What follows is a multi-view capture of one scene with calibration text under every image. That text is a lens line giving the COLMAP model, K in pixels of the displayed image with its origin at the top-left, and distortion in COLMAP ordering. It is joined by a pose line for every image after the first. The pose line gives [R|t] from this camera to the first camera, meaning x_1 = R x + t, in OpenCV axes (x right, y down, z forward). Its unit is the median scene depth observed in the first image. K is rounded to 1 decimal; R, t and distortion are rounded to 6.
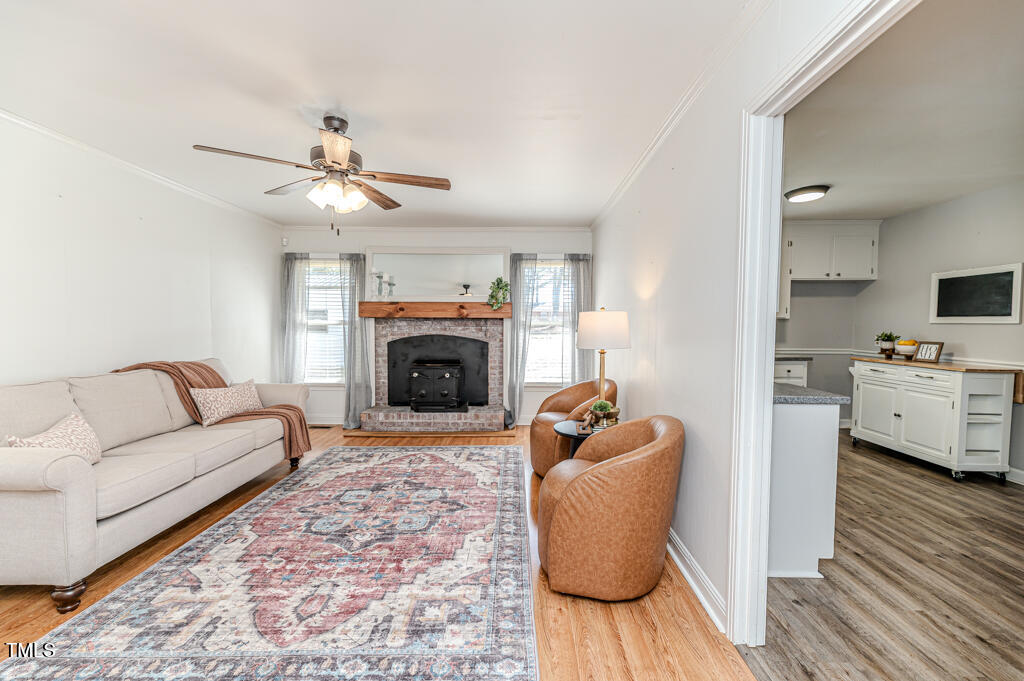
lens RADIAL K [[411.6, 0, 521.6], [0, 411.6, 338.4], [0, 0, 1]] dist [-0.001990, -0.000813]
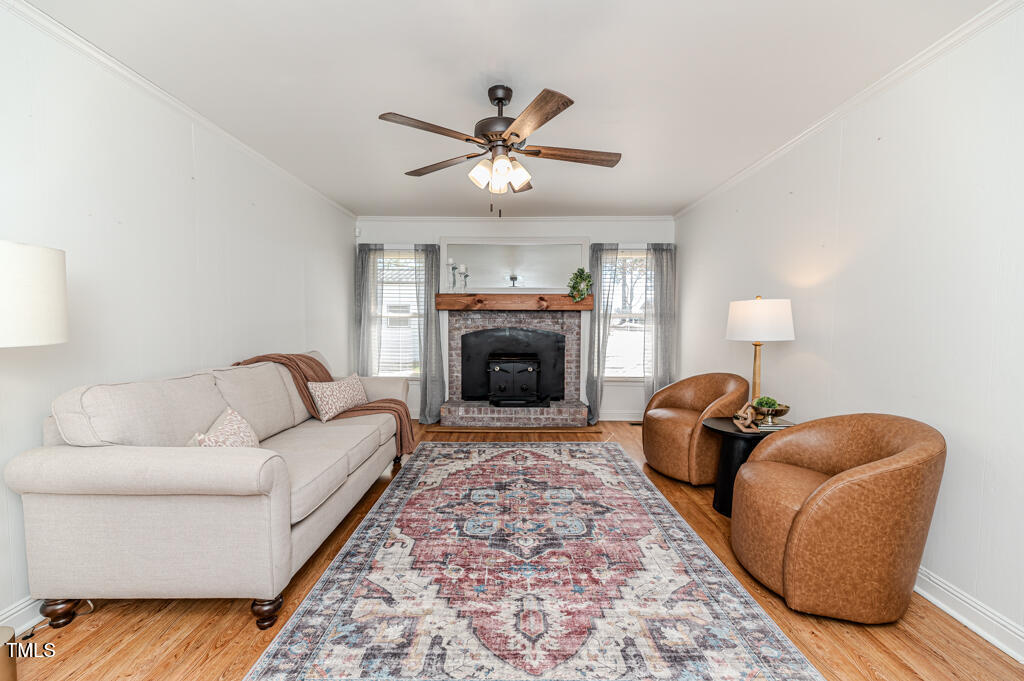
lens RADIAL K [[403.7, 0, 505.1], [0, 403.7, 339.4], [0, 0, 1]] dist [0.001192, -0.000646]
pose [[0.999642, 0.000014, -0.026772, -0.278756], [0.000370, 0.999897, 0.014363, 0.007342], [0.026770, -0.014368, 0.999538, 0.062499]]
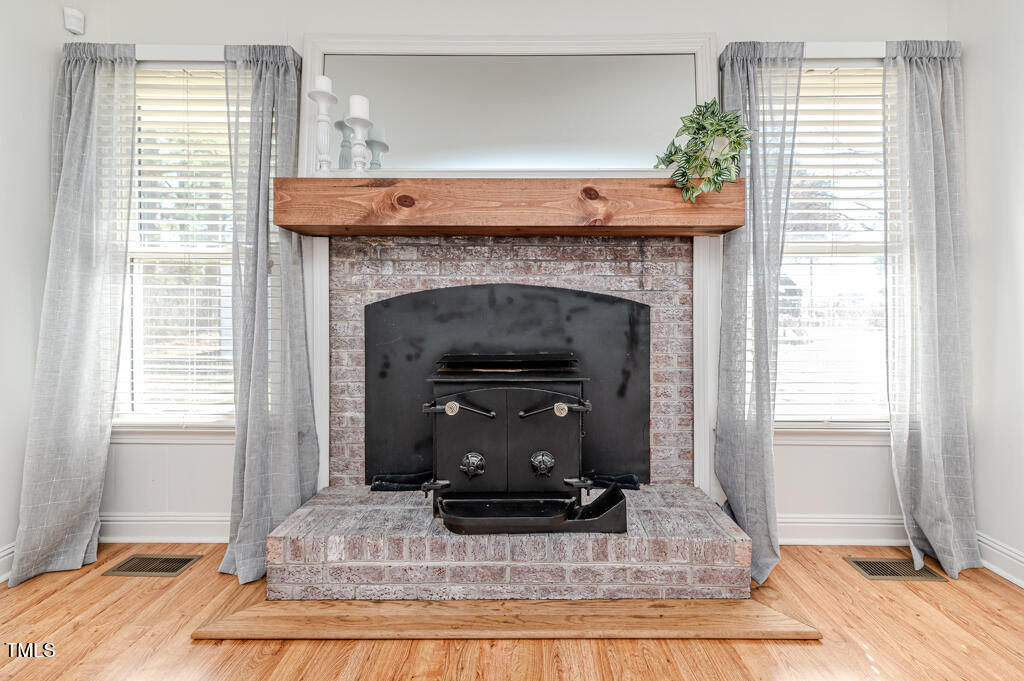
lens RADIAL K [[403.5, 0, 517.2], [0, 403.5, 315.8], [0, 0, 1]] dist [-0.000052, -0.000141]
pose [[0.999995, -0.003056, -0.001224, -0.276002], [0.003016, 0.999519, -0.030875, 0.041161], [0.001317, 0.030871, 0.999523, 0.927873]]
